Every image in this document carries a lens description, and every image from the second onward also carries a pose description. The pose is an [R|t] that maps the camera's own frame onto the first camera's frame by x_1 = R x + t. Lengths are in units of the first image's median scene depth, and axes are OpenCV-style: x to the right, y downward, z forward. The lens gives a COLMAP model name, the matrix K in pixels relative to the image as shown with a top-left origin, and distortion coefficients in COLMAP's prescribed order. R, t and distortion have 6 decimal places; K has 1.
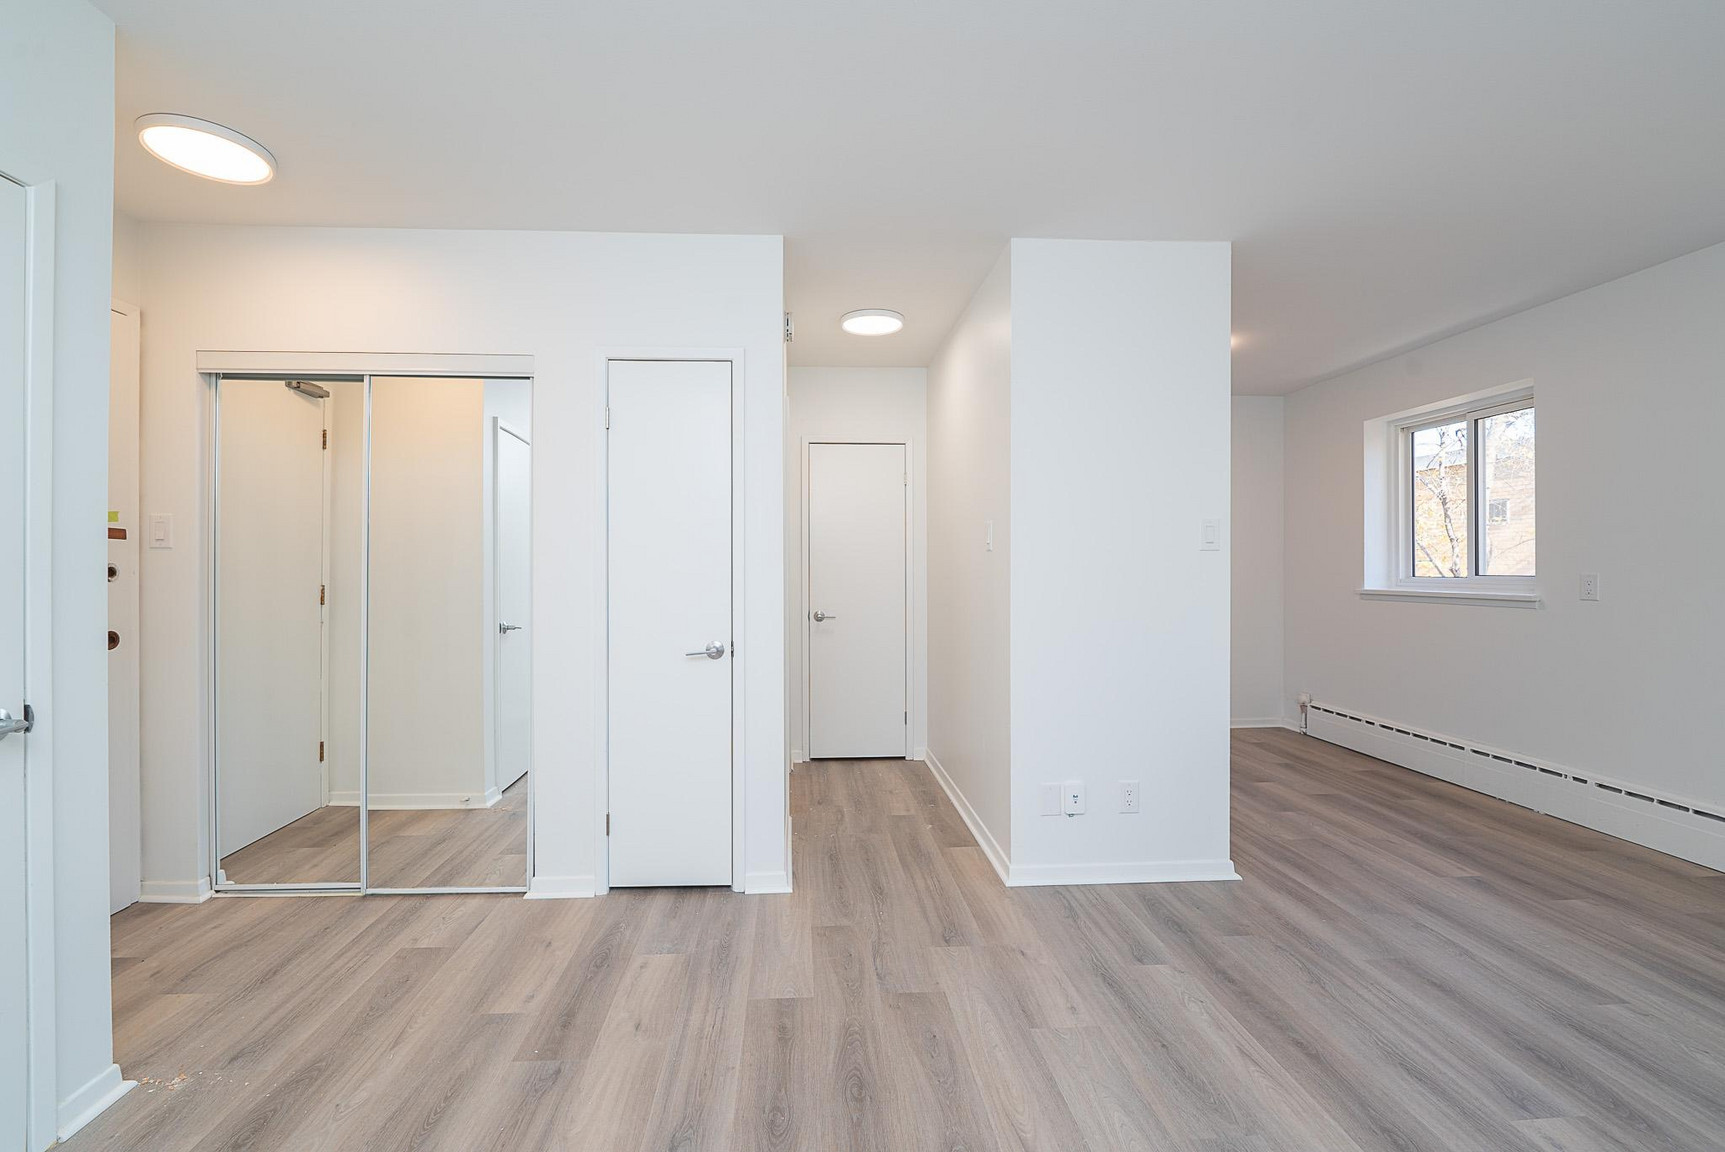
lens RADIAL K [[759.3, 0, 846.3], [0, 759.3, 561.4], [0, 0, 1]] dist [-0.002180, -0.005474]
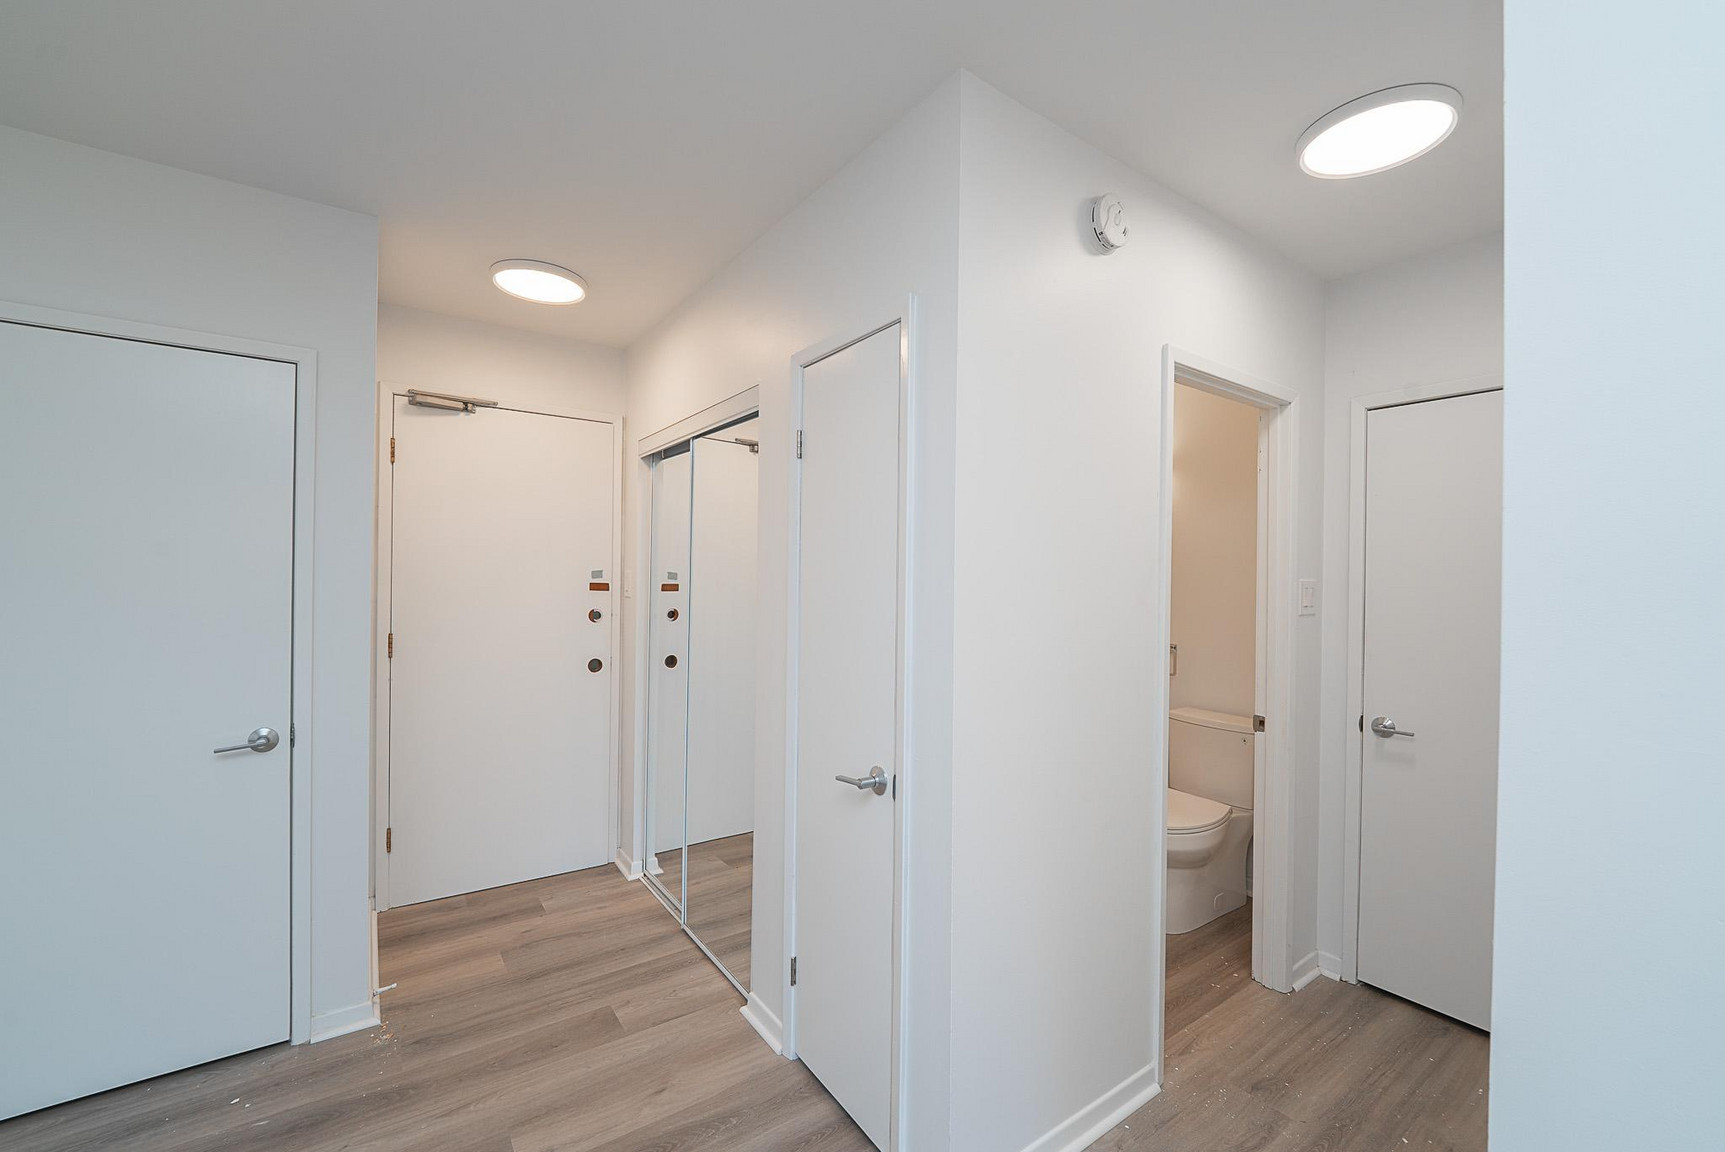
lens RADIAL K [[704.2, 0, 864.9], [0, 704.2, 583.7], [0, 0, 1]] dist [0.000223, -0.004744]
pose [[0.523072, 0.010455, -0.852224, 0.323444], [-0.010302, 0.999929, 0.005945, -0.049783], [0.852226, 0.005670, 0.523143, 0.677108]]
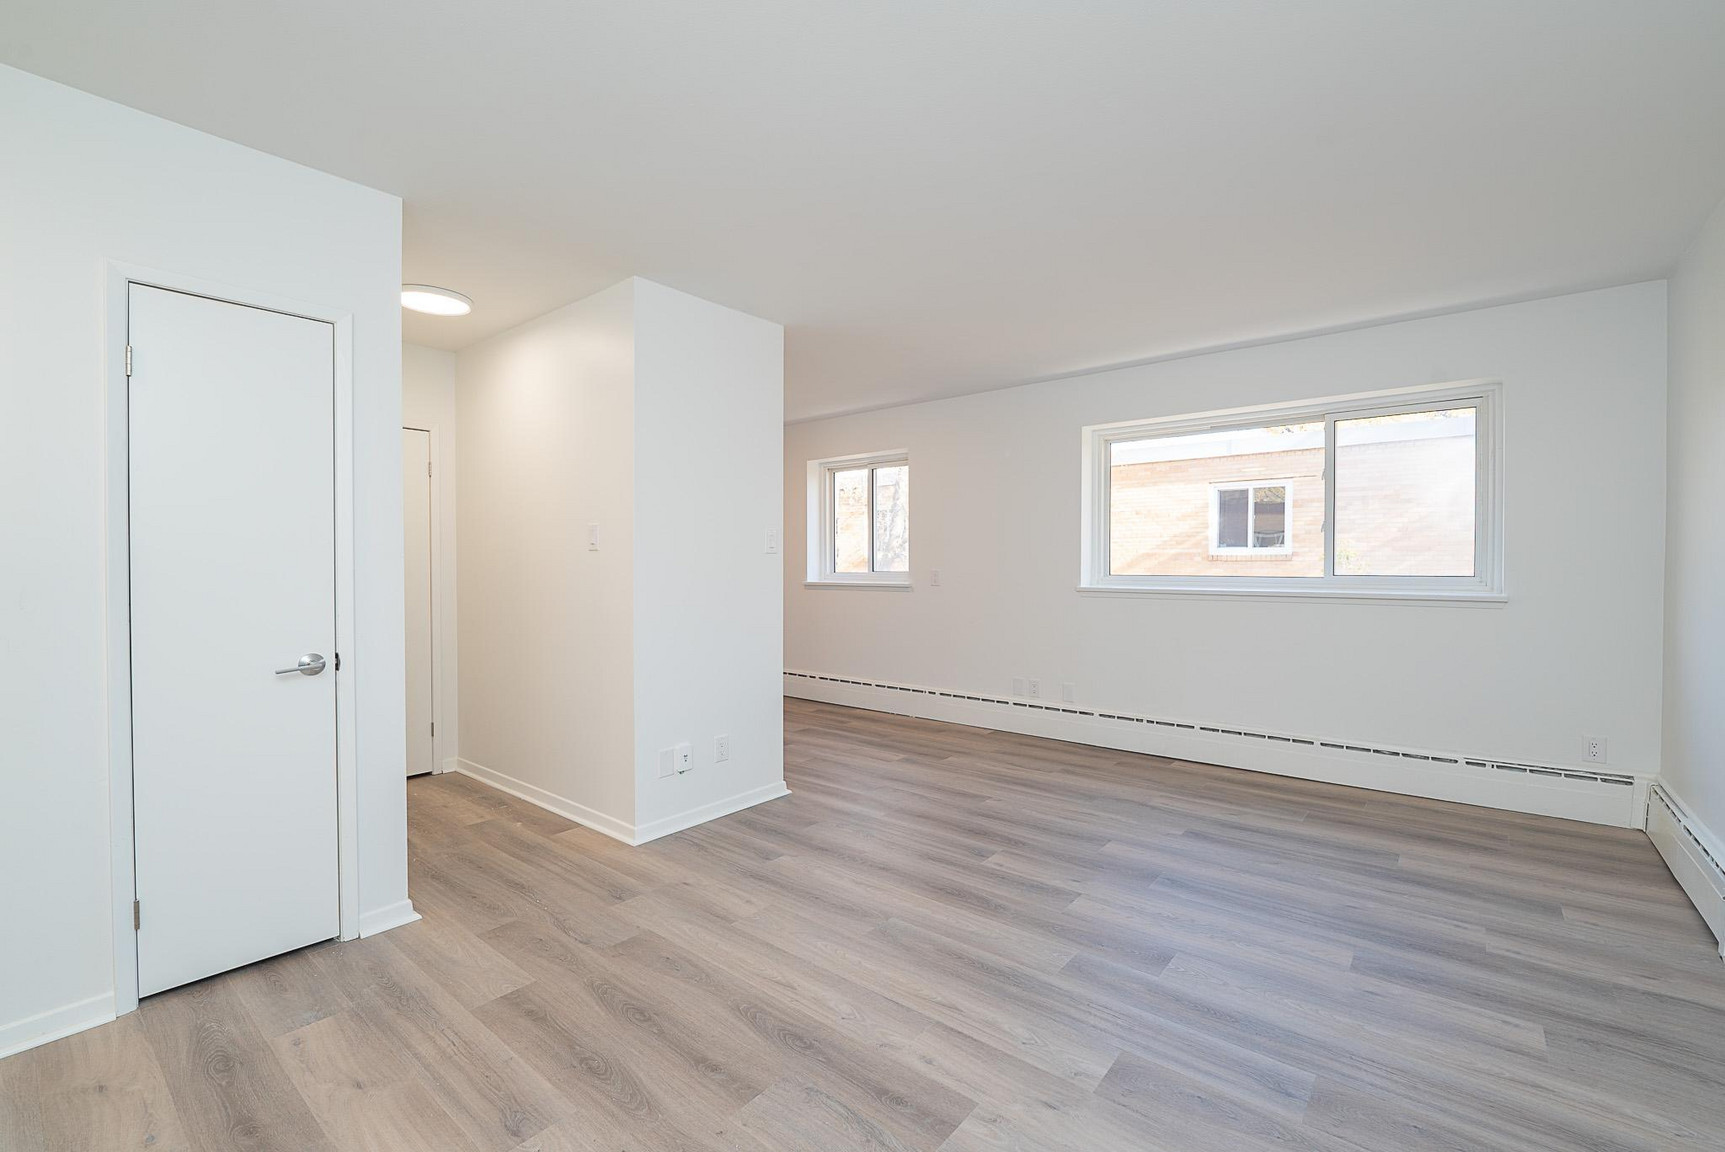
lens RADIAL K [[727.2, 0, 910.5], [0, 727.2, 562.8], [0, 0, 1]] dist [0.000647, -0.005207]
pose [[0.652952, 0.002992, 0.757393, -0.351623], [-0.004726, 0.999989, 0.000124, 0.001225], [-0.757384, -0.003661, 0.652959, -0.024535]]
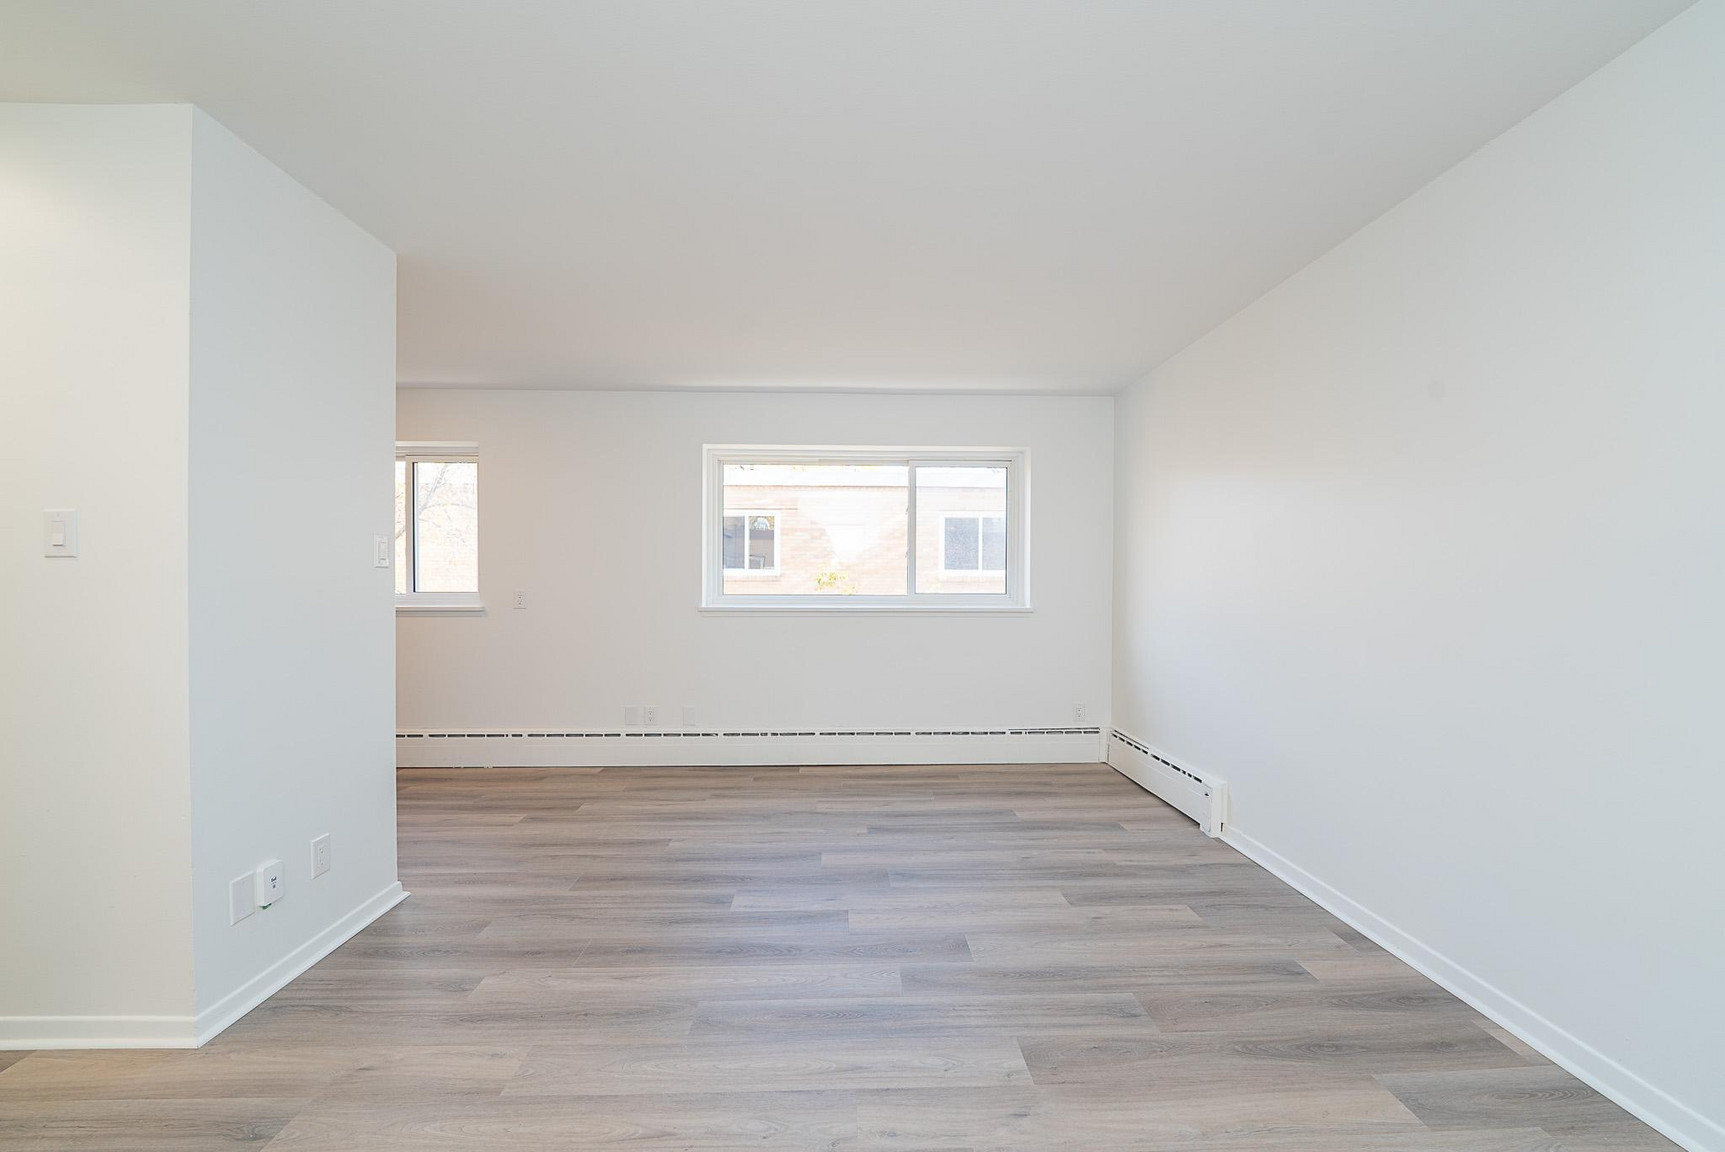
lens RADIAL K [[704.2, 0, 864.9], [0, 704.2, 583.7], [0, 0, 1]] dist [0.000223, -0.004744]
pose [[0.025300, 0.002441, 0.999677, -0.416556], [-0.007540, 0.999969, -0.002251, 0.003241], [-0.999651, -0.007480, 0.025317, 0.389490]]
